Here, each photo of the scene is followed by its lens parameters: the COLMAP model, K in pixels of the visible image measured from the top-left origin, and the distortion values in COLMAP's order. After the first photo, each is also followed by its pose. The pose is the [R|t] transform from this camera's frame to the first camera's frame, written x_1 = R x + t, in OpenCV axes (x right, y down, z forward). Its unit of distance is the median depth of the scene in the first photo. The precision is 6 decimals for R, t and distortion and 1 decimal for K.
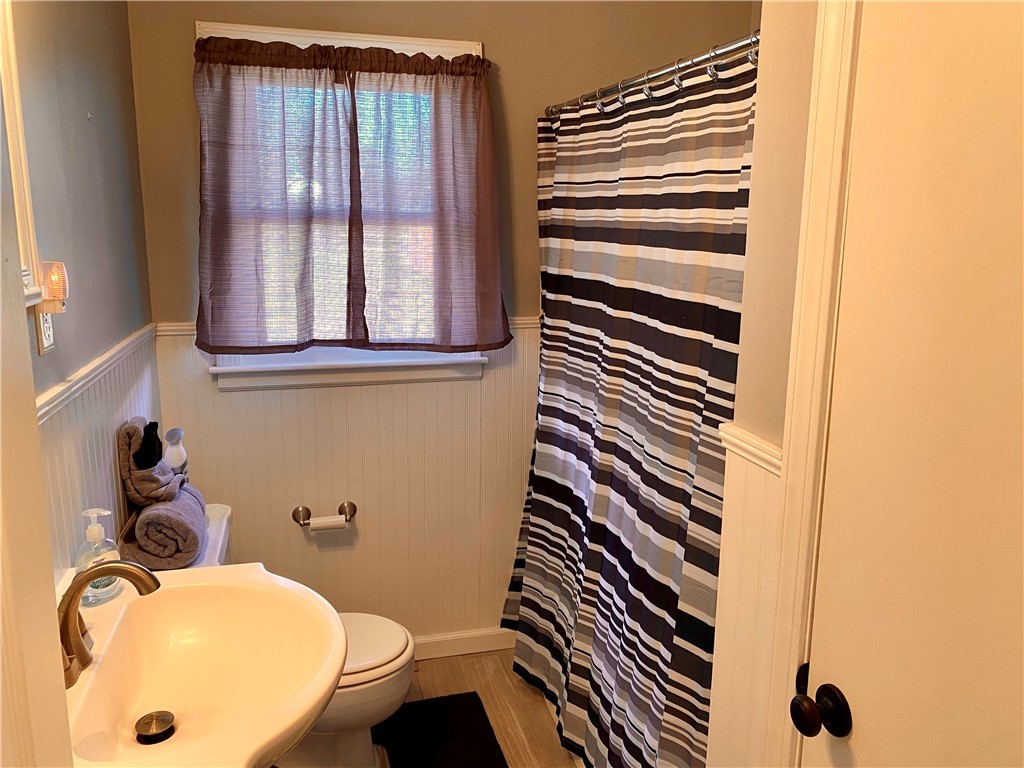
lens RADIAL K [[788.0, 0, 512.0], [0, 788.0, 384.0], [0, 0, 1]] dist [0.139598, -0.214372]
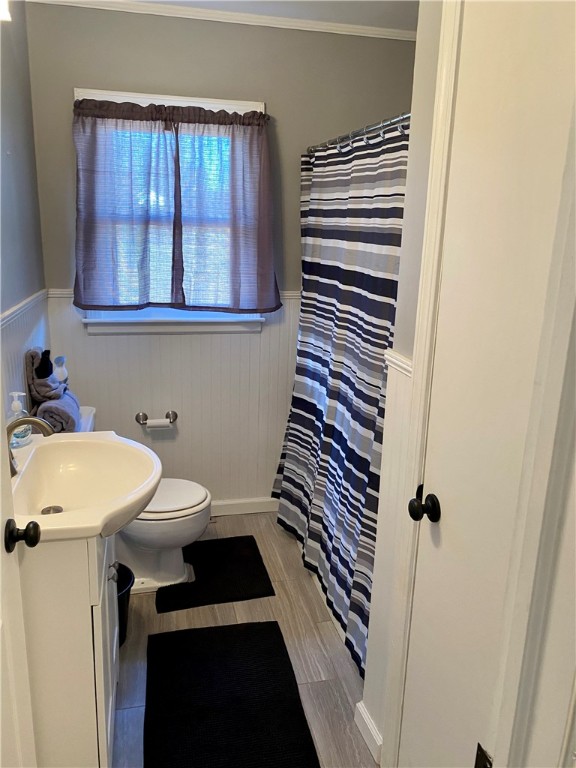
lens RADIAL K [[591.0, 0, 282.1], [0, 591.0, 382.2], [0, 0, 1]] dist [0.139598, -0.214372]
pose [[0.999012, 0.025626, -0.036313, 0.051455], [-0.023710, 0.998352, 0.052263, 0.032408], [0.037593, -0.051350, 0.997973, -0.142290]]
